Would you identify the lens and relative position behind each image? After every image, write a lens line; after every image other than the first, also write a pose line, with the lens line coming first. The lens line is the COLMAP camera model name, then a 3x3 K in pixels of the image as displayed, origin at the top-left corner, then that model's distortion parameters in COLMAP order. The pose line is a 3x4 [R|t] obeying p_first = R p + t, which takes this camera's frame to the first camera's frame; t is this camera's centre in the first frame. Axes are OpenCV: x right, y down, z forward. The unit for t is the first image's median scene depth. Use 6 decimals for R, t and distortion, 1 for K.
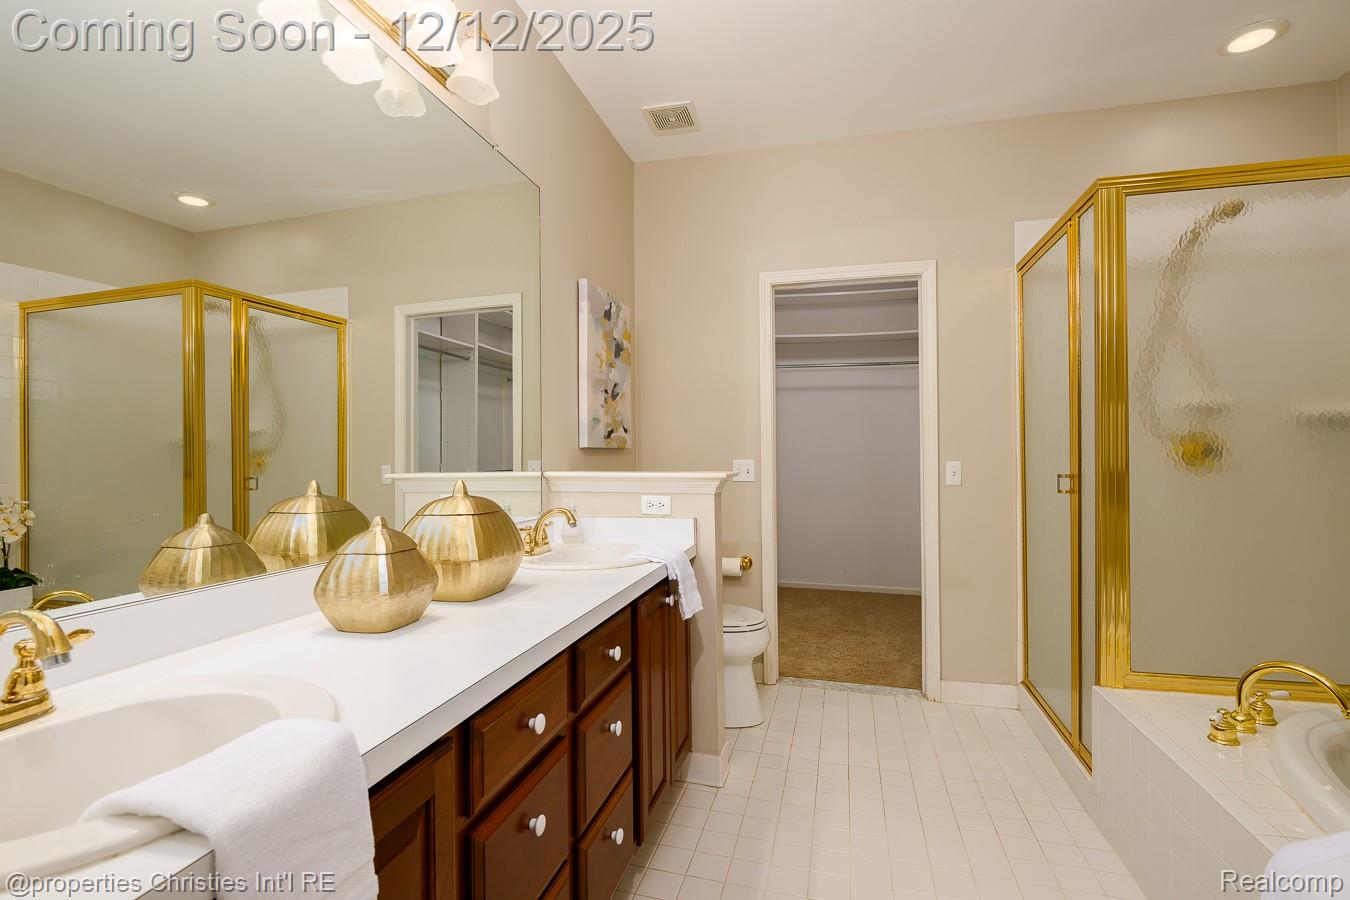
lens RADIAL K [[620.2, 0, 676.1], [0, 620.2, 453.0], [0, 0, 1]] dist [-0.009169, -0.000172]
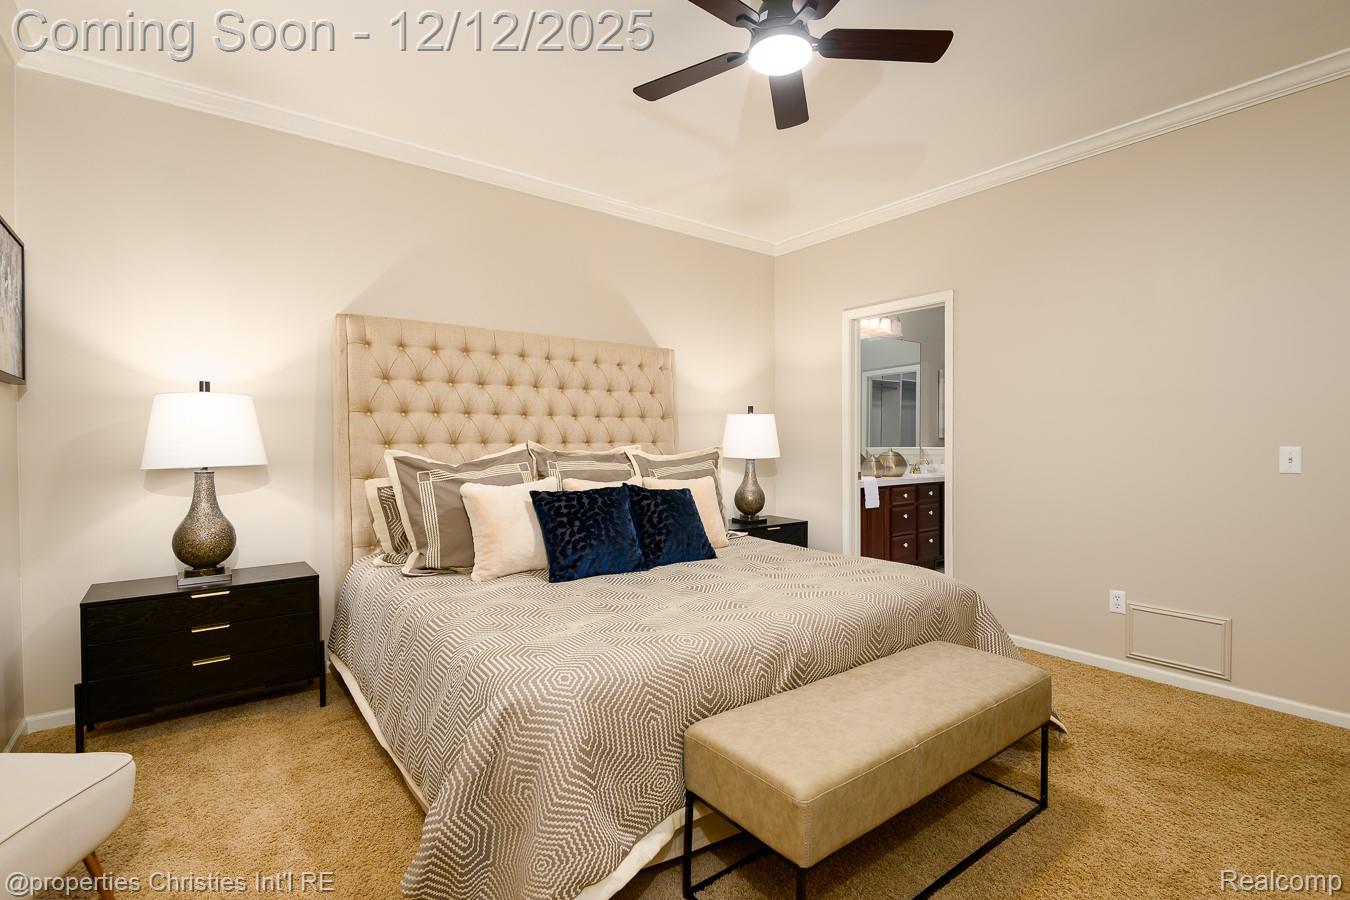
lens RADIAL K [[620.2, 0, 676.3], [0, 620.2, 444.9], [0, 0, 1]] dist [-0.009169, -0.000172]
pose [[0.782370, 0.019288, -0.622515, 0.804910], [-0.003807, 0.999650, 0.026189, -0.054561], [0.622802, -0.018120, 0.782169, -2.273680]]
